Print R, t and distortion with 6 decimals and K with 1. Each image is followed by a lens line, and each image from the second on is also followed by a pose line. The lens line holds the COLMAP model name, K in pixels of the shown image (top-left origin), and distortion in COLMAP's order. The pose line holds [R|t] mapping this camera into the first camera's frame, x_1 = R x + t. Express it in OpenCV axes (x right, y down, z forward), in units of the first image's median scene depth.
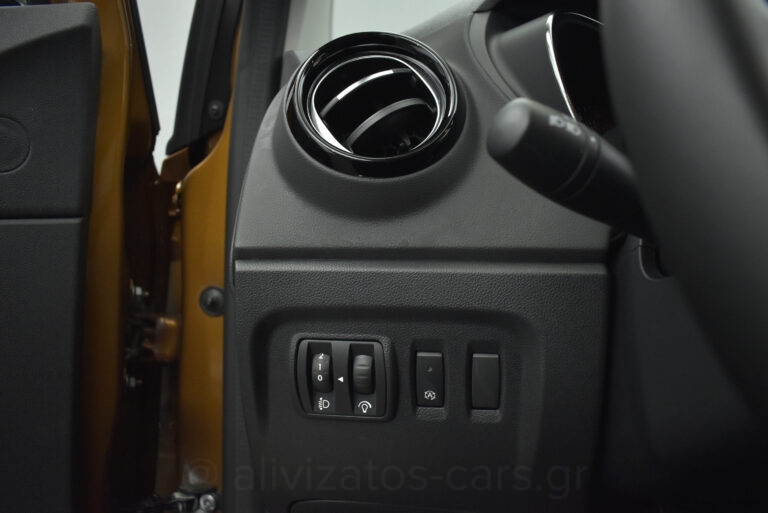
lens RADIAL K [[593.9, 0, 387.0], [0, 593.9, 252.8], [0, 0, 1]] dist [-0.090679, -0.005080]
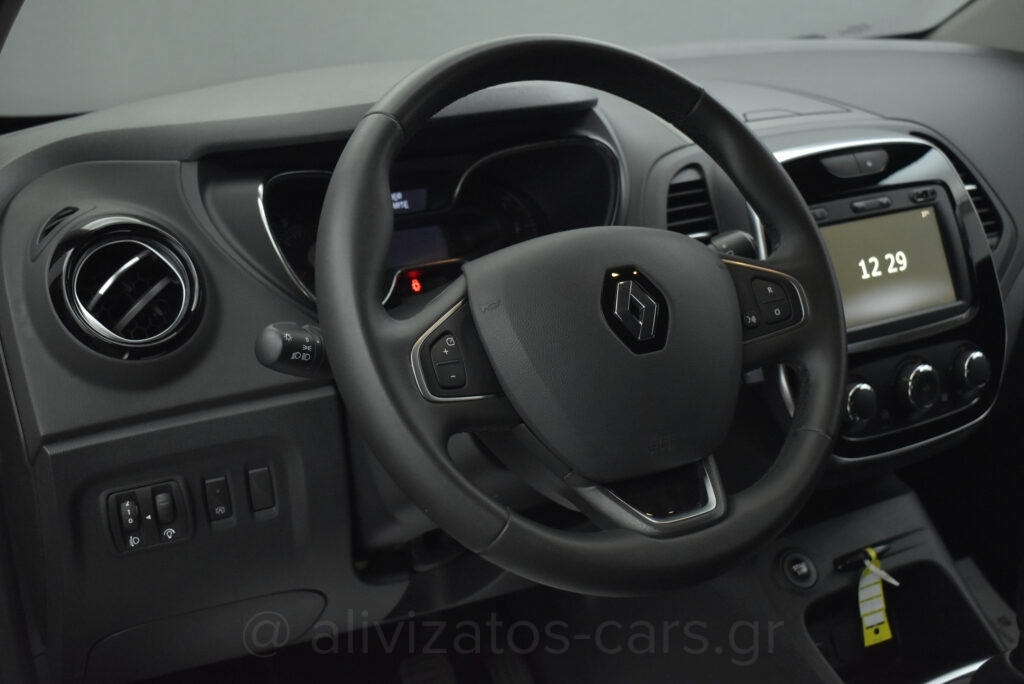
lens RADIAL K [[1250.9, 0, 510.2], [0, 1250.9, 342.4], [0, 0, 1]] dist [-0.051078, 0.000000]
pose [[0.854139, -0.206907, 0.477112, -0.593903], [0.133500, 0.973938, 0.183367, -0.514022], [-0.502617, -0.092926, 0.859500, -1.568128]]
